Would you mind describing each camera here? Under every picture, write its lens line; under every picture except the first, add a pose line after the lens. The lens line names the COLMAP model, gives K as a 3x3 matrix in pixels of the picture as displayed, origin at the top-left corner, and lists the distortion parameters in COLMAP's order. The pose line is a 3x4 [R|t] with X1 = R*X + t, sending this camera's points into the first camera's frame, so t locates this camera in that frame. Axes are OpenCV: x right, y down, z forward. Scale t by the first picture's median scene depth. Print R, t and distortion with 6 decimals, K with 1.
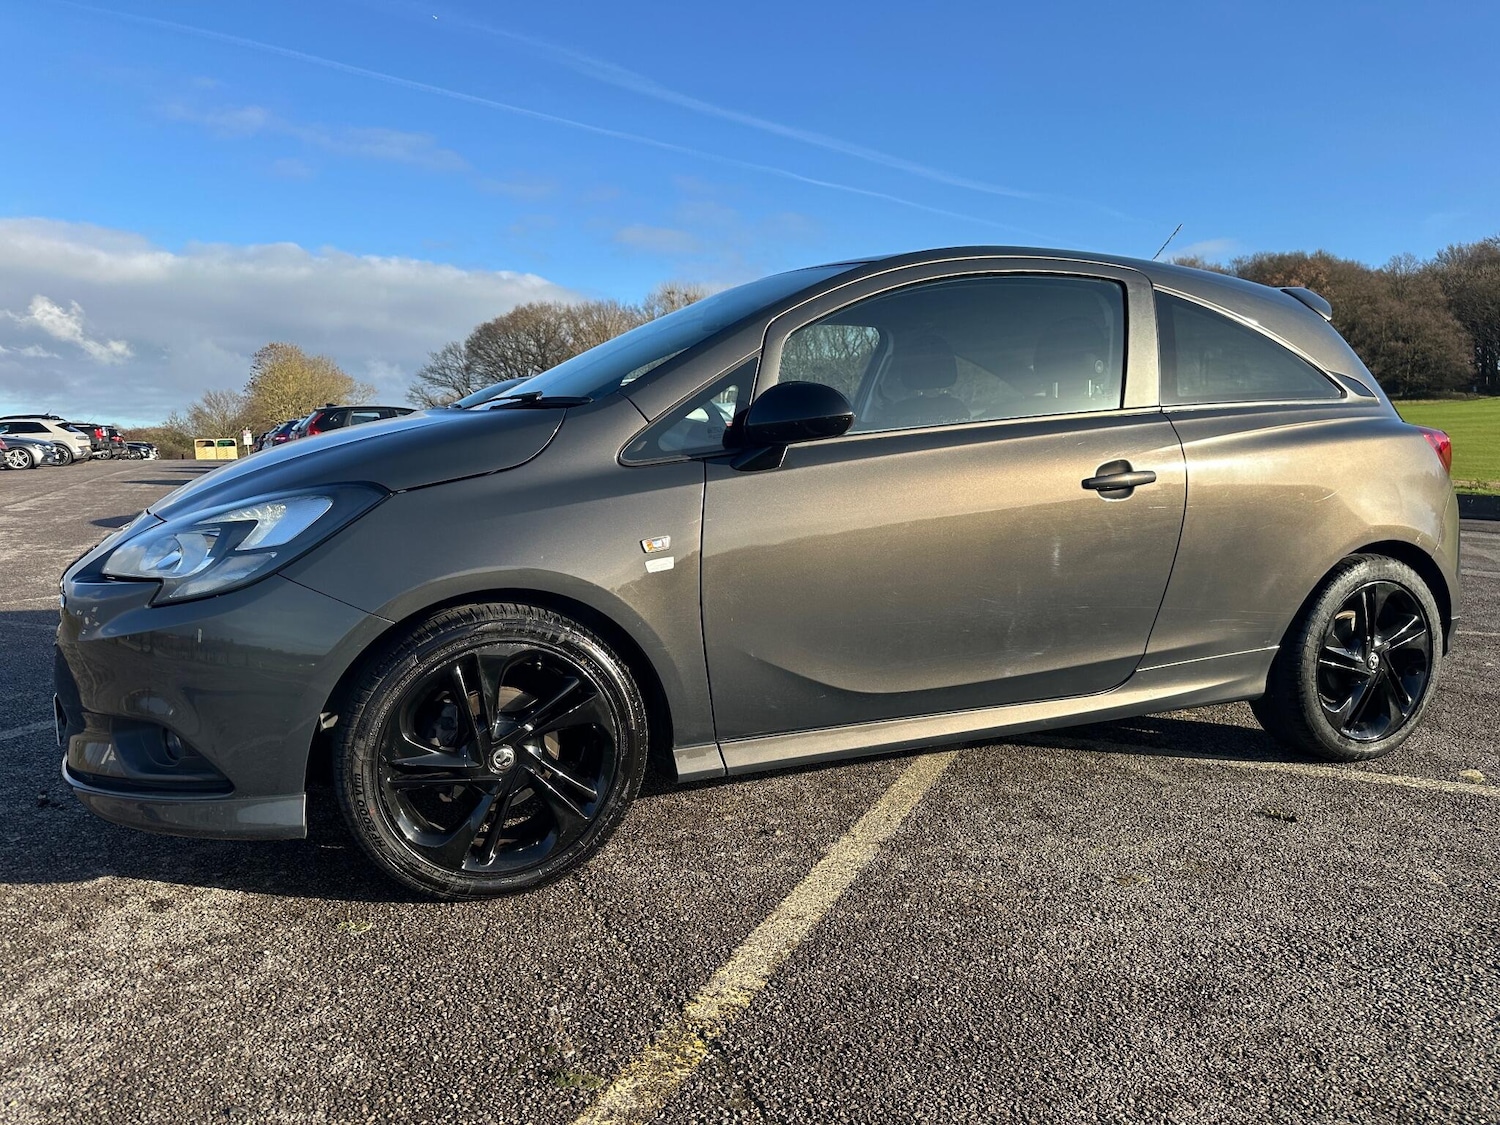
lens RADIAL K [[1083.0, 0, 746.7], [0, 1083.0, 557.4], [0, 0, 1]] dist [0.058128, -0.095253]
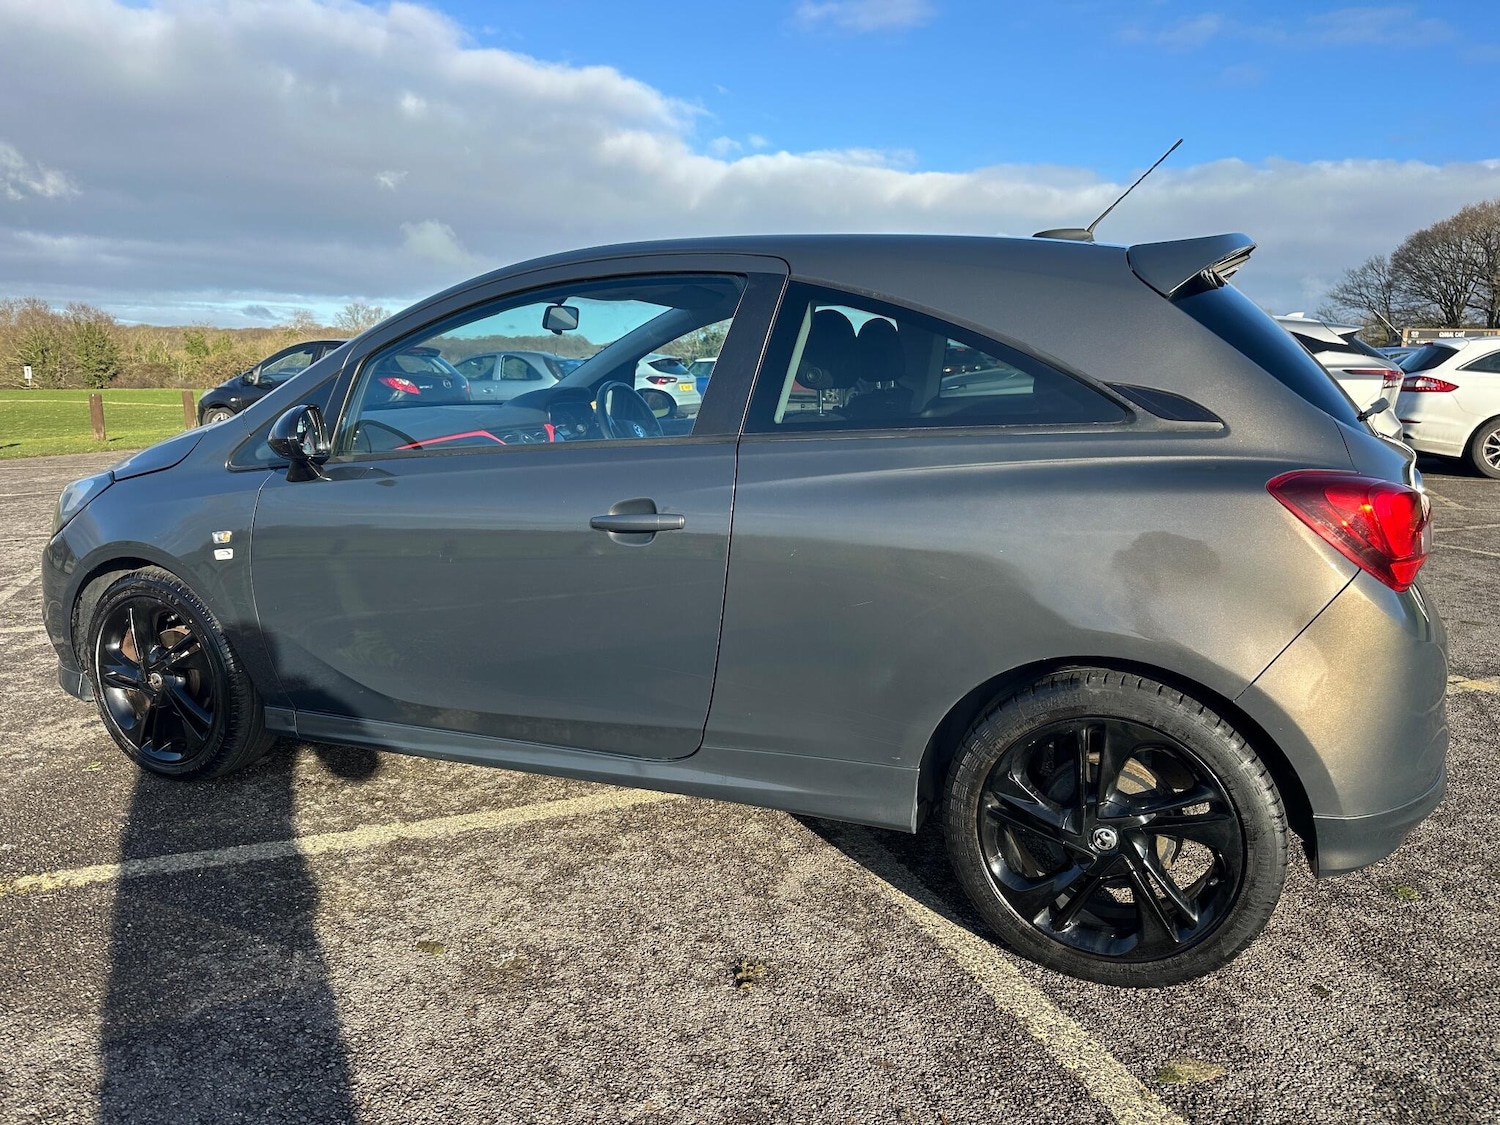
lens RADIAL K [[1092.4, 0, 741.2], [0, 1092.4, 585.6], [0, 0, 1]] dist [0.048556, -0.077603]
pose [[0.685531, 0.148405, -0.712757, 0.869463], [-0.082754, 0.988543, 0.126234, -0.117039], [0.723325, -0.027554, 0.689958, 0.403376]]
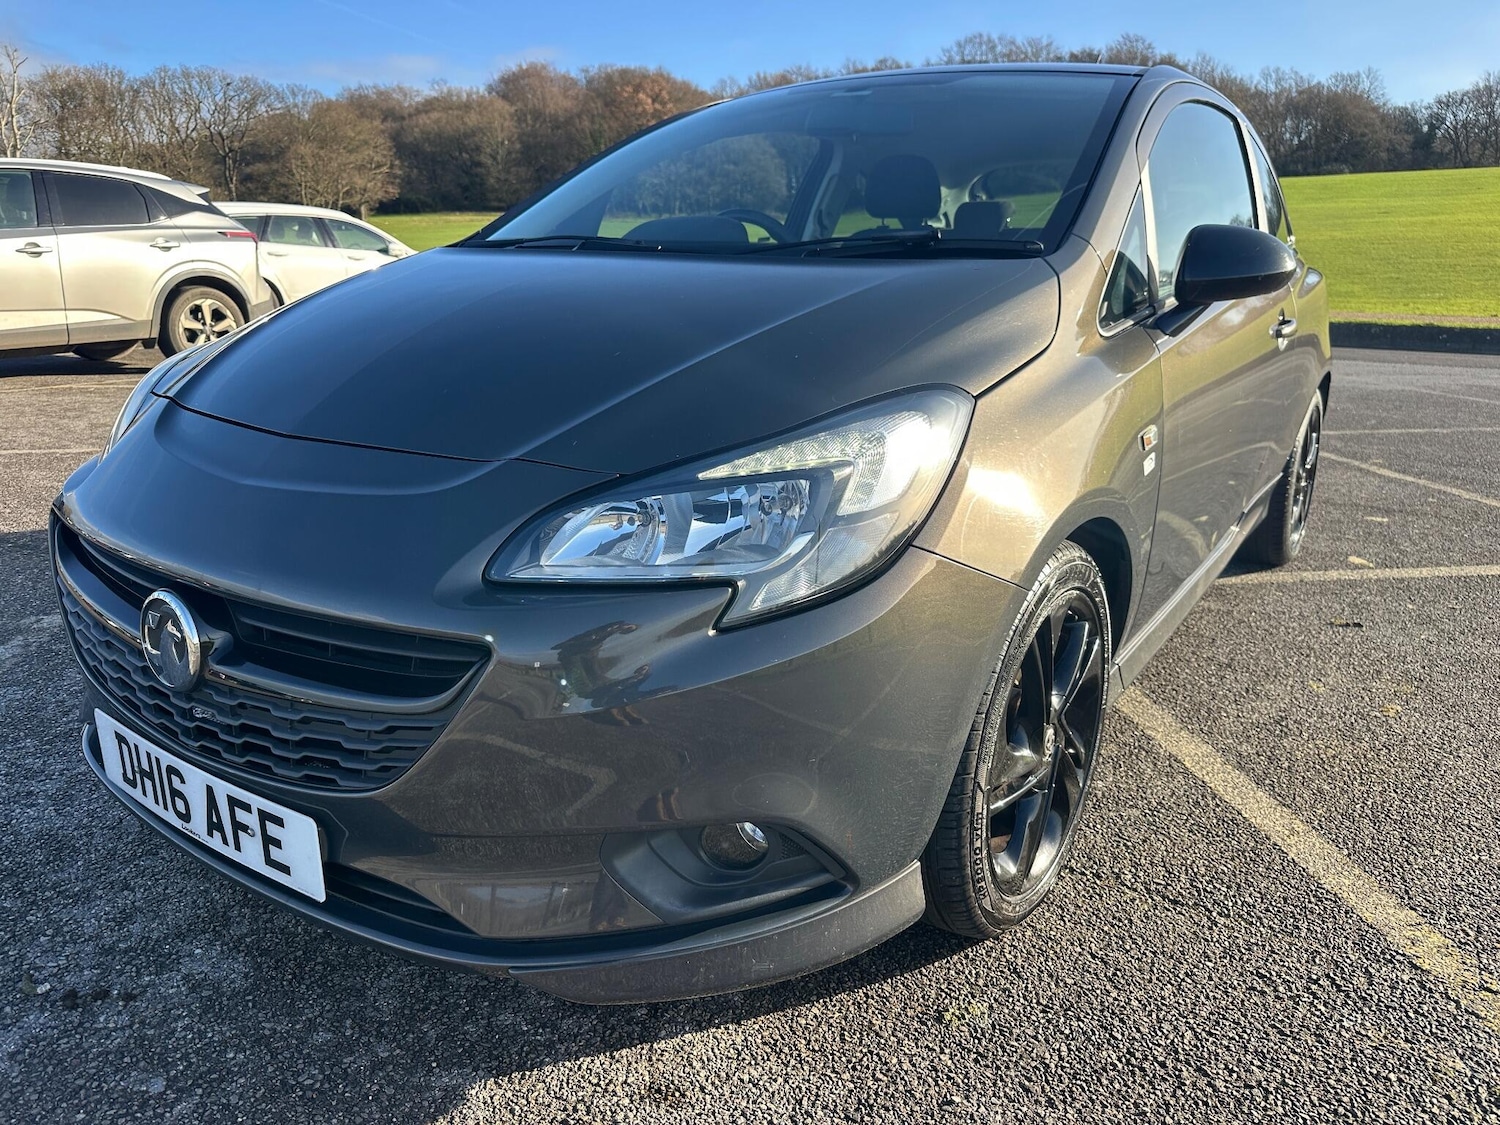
lens RADIAL K [[1099.2, 0, 751.4], [0, 1099.2, 551.1], [0, 0, 1]] dist [-0.002536, -0.005122]
pose [[0.840146, -0.136010, 0.525030, -0.542896], [0.049899, 0.983324, 0.174885, -0.061762], [-0.540060, -0.120730, 0.832922, 0.342067]]
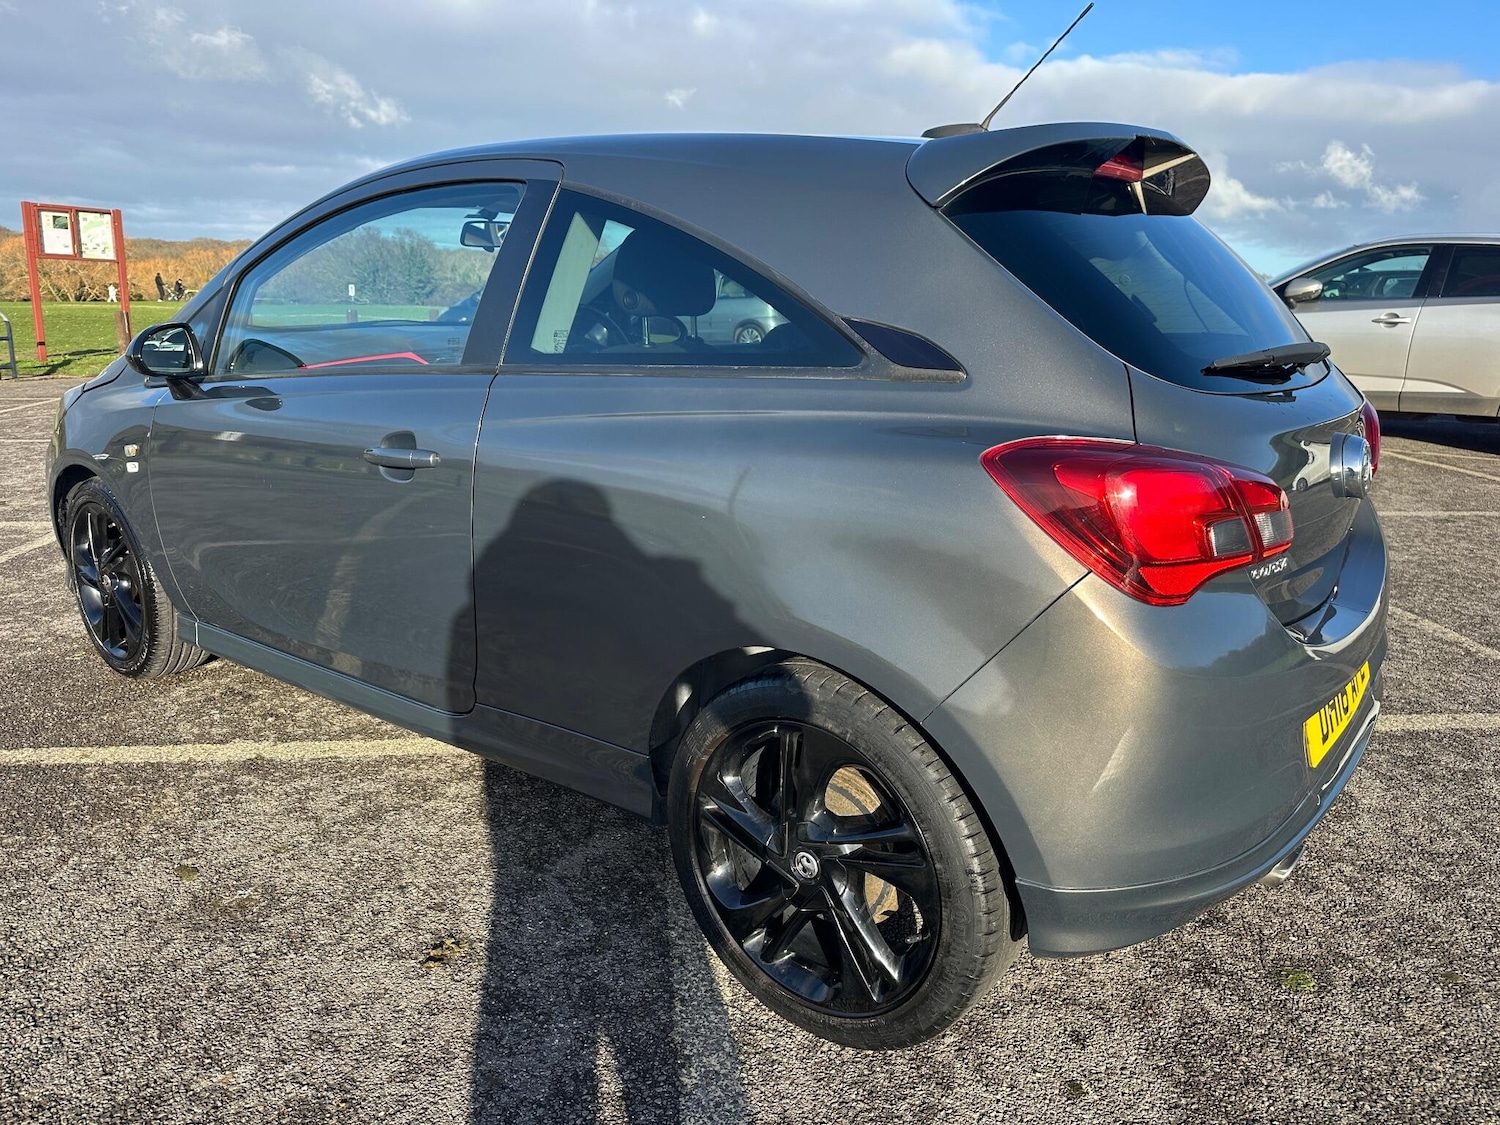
lens RADIAL K [[1104.1, 0, 727.1], [0, 1104.1, 561.1], [0, 0, 1]] dist [0.006739, -0.017408]
pose [[0.473061, 0.225196, -0.851763, 0.995592], [-0.109947, 0.974313, 0.196533, -0.157253], [0.874142, 0.000677, 0.485669, 0.715049]]
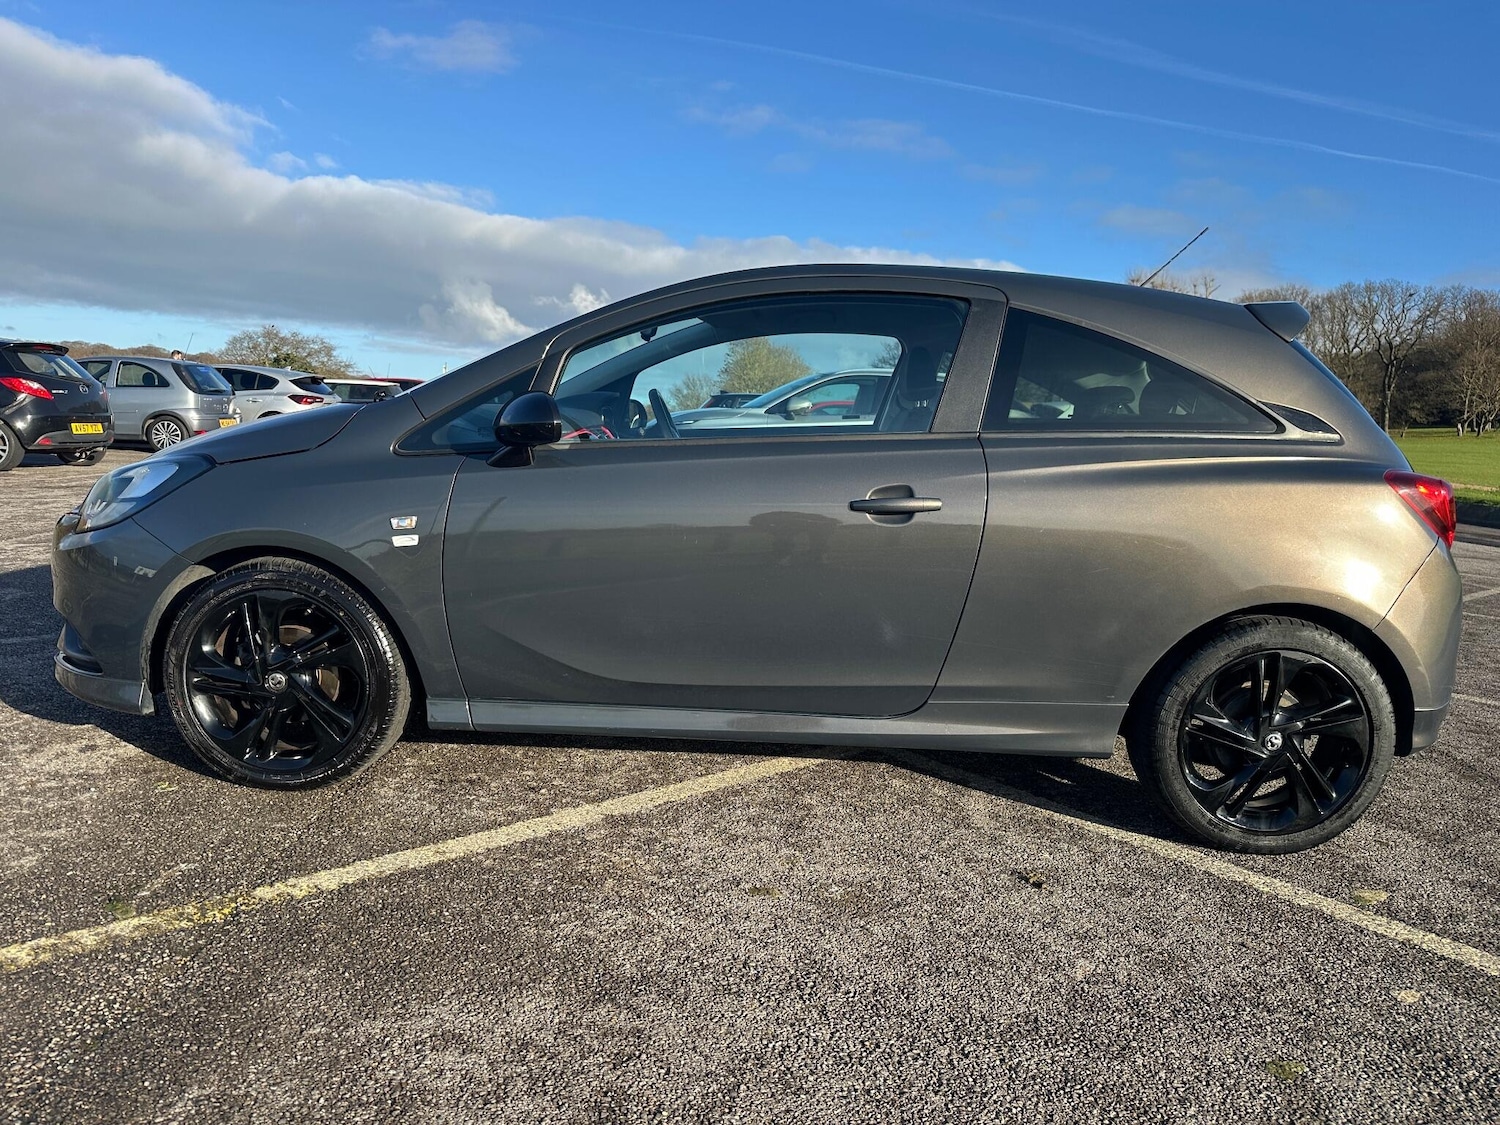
lens RADIAL K [[1092.4, 0, 741.2], [0, 1092.4, 585.6], [0, 0, 1]] dist [0.048556, -0.077603]
pose [[0.907641, 0.112513, -0.404387, 0.532034], [-0.099478, 0.993618, 0.053178, -0.031712], [0.407789, -0.008039, 0.913041, 0.039352]]
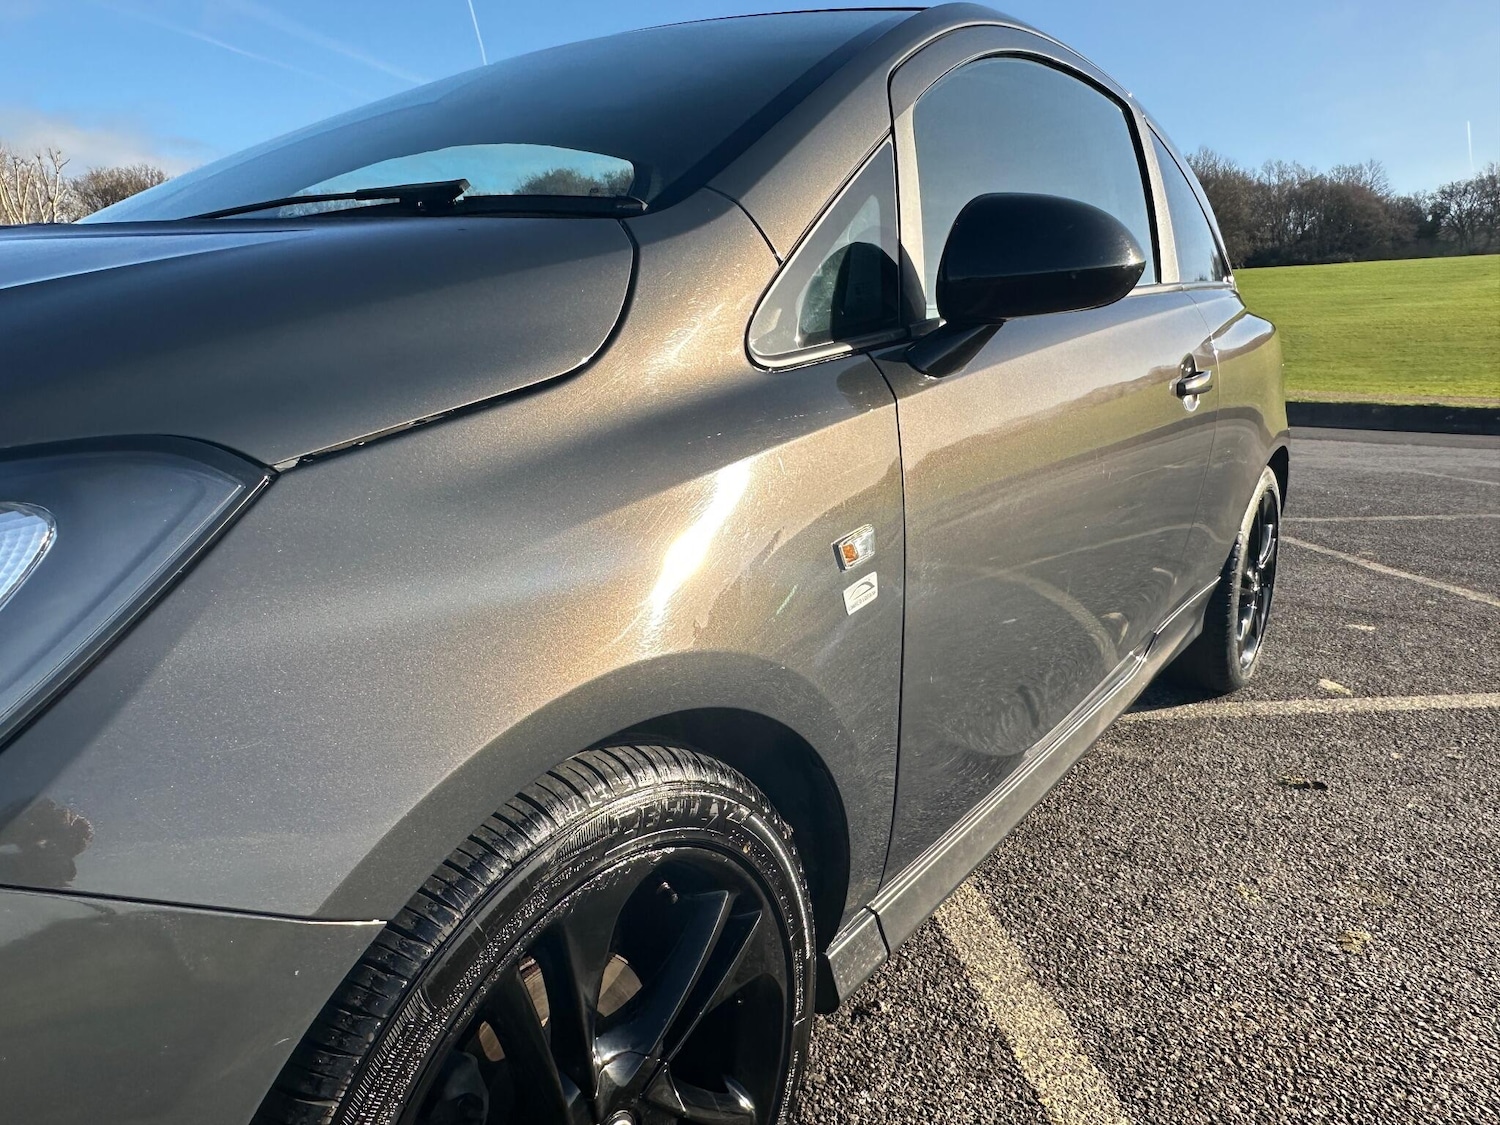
lens RADIAL K [[1086.3, 0, 734.5], [0, 1086.3, 566.5], [0, 0, 1]] dist [-0.001298, 0.003754]
pose [[0.854330, -0.102051, 0.509614, -0.251559], [0.051050, 0.992269, 0.113123, -0.041125], [-0.517218, -0.070628, 0.852934, 0.462240]]
